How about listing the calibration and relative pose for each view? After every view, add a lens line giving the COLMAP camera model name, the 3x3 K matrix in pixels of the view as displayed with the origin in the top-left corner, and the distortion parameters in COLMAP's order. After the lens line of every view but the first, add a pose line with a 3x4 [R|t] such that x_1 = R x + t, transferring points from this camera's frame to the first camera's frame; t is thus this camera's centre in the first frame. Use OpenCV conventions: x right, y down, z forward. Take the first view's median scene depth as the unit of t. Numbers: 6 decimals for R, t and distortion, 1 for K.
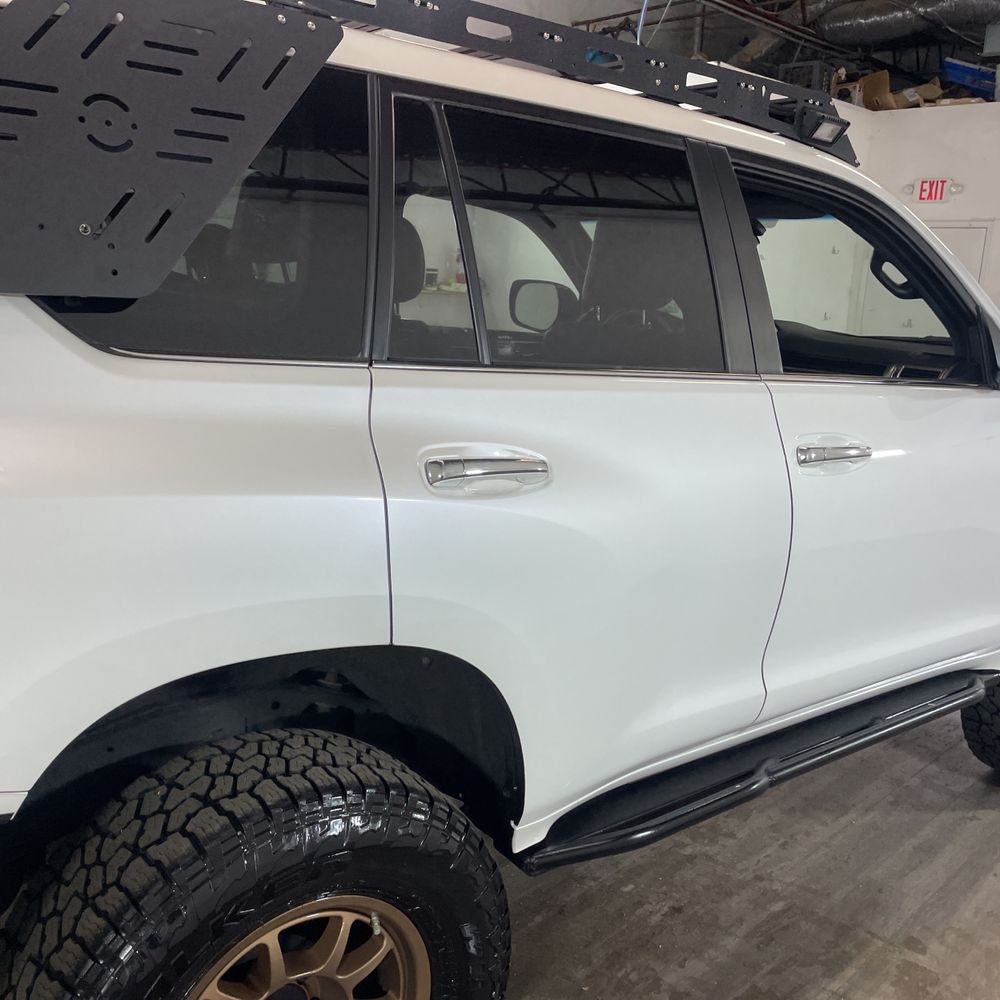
lens RADIAL K [[1025.0, 0, 499.3], [0, 1025.0, 487.6], [0, 0, 1]] dist [0.092656, -0.121486]
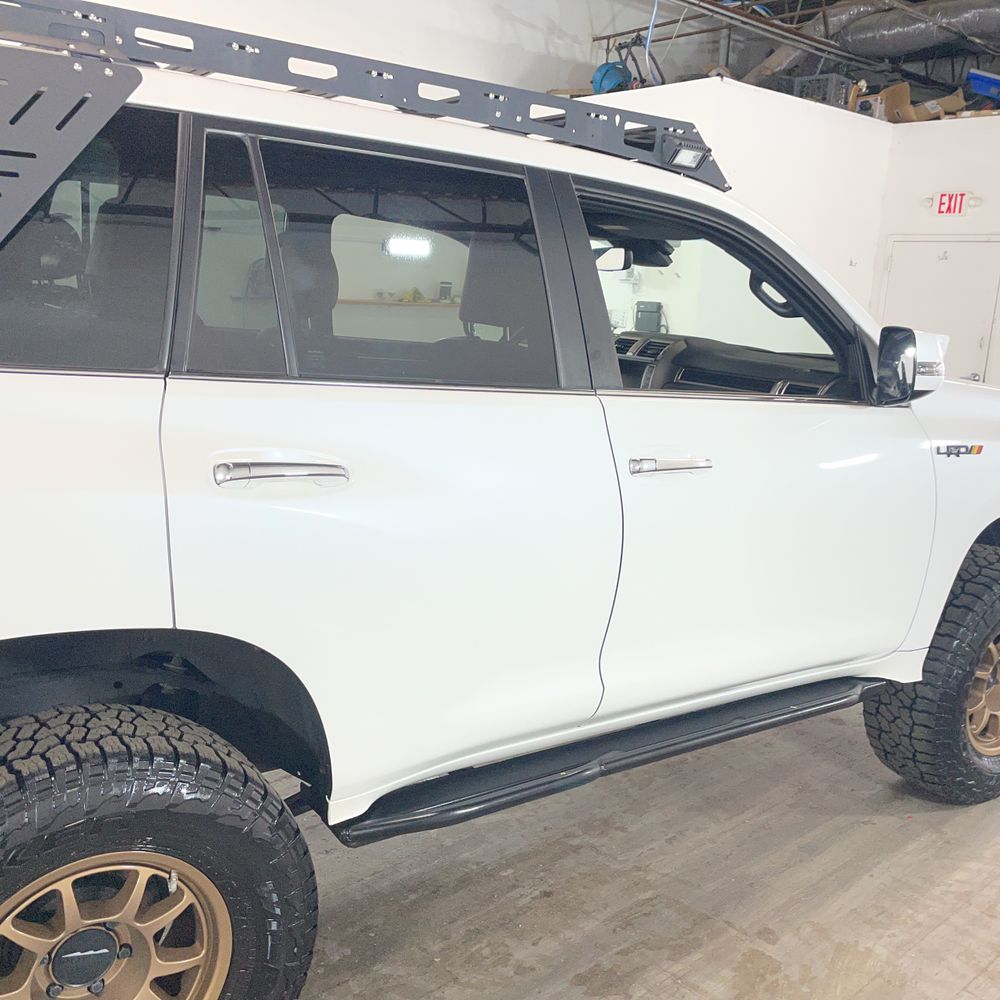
lens RADIAL K [[1023.5, 0, 498.5], [0, 1023.5, 506.7], [0, 0, 1]] dist [0.089341, -0.120247]
pose [[0.997641, 0.016815, -0.066560, 0.192374], [-0.016286, 0.999831, 0.008475, 0.003629], [0.066692, -0.007371, 0.997746, -0.054714]]
